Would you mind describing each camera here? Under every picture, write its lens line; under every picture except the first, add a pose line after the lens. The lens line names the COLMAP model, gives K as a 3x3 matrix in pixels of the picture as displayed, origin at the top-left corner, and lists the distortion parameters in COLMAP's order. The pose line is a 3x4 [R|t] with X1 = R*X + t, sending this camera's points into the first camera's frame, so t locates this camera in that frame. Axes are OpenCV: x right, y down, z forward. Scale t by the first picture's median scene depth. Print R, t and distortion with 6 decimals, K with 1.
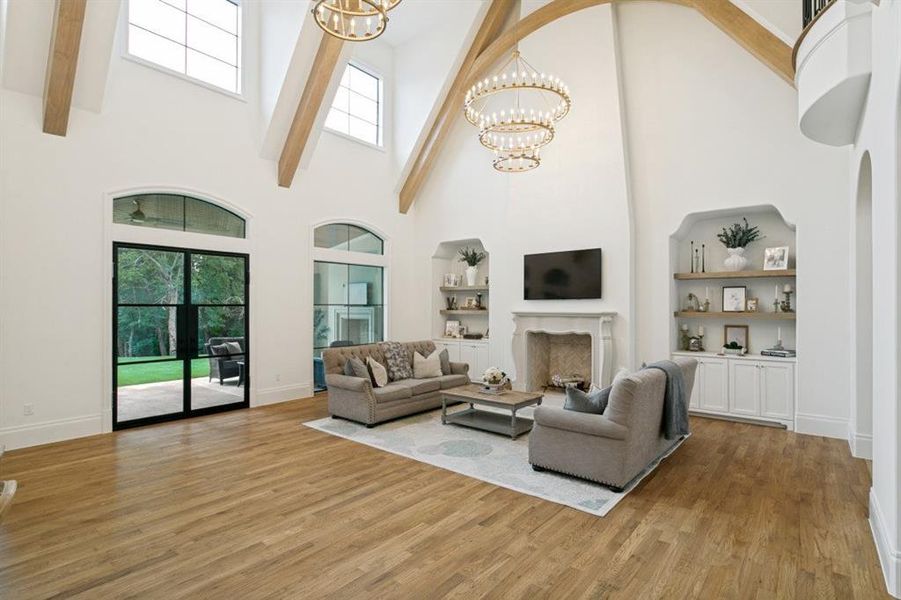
lens RADIAL K [[464.6, 0, 450.5], [0, 464.6, 300.0], [0, 0, 1]] dist [0.000977, 0.000352]
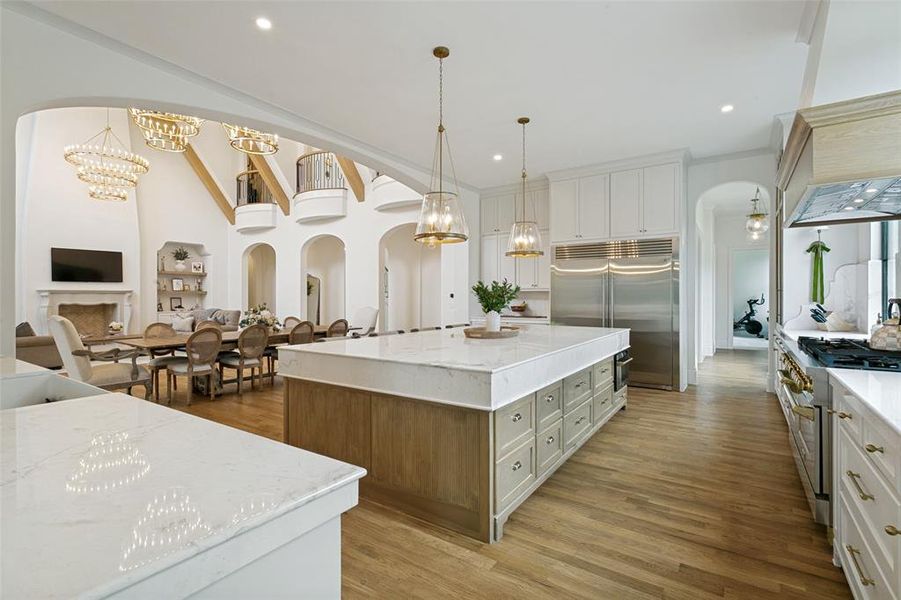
lens RADIAL K [[421.0, 0, 450.5], [0, 421.0, 300.0], [0, 0, 1]] dist [0.000058, -0.000010]
pose [[-0.073489, -0.004341, 0.997287, -1.306001], [-0.002383, 0.999988, 0.004177, 0.052804], [-0.997293, -0.002070, -0.073498, -0.067894]]
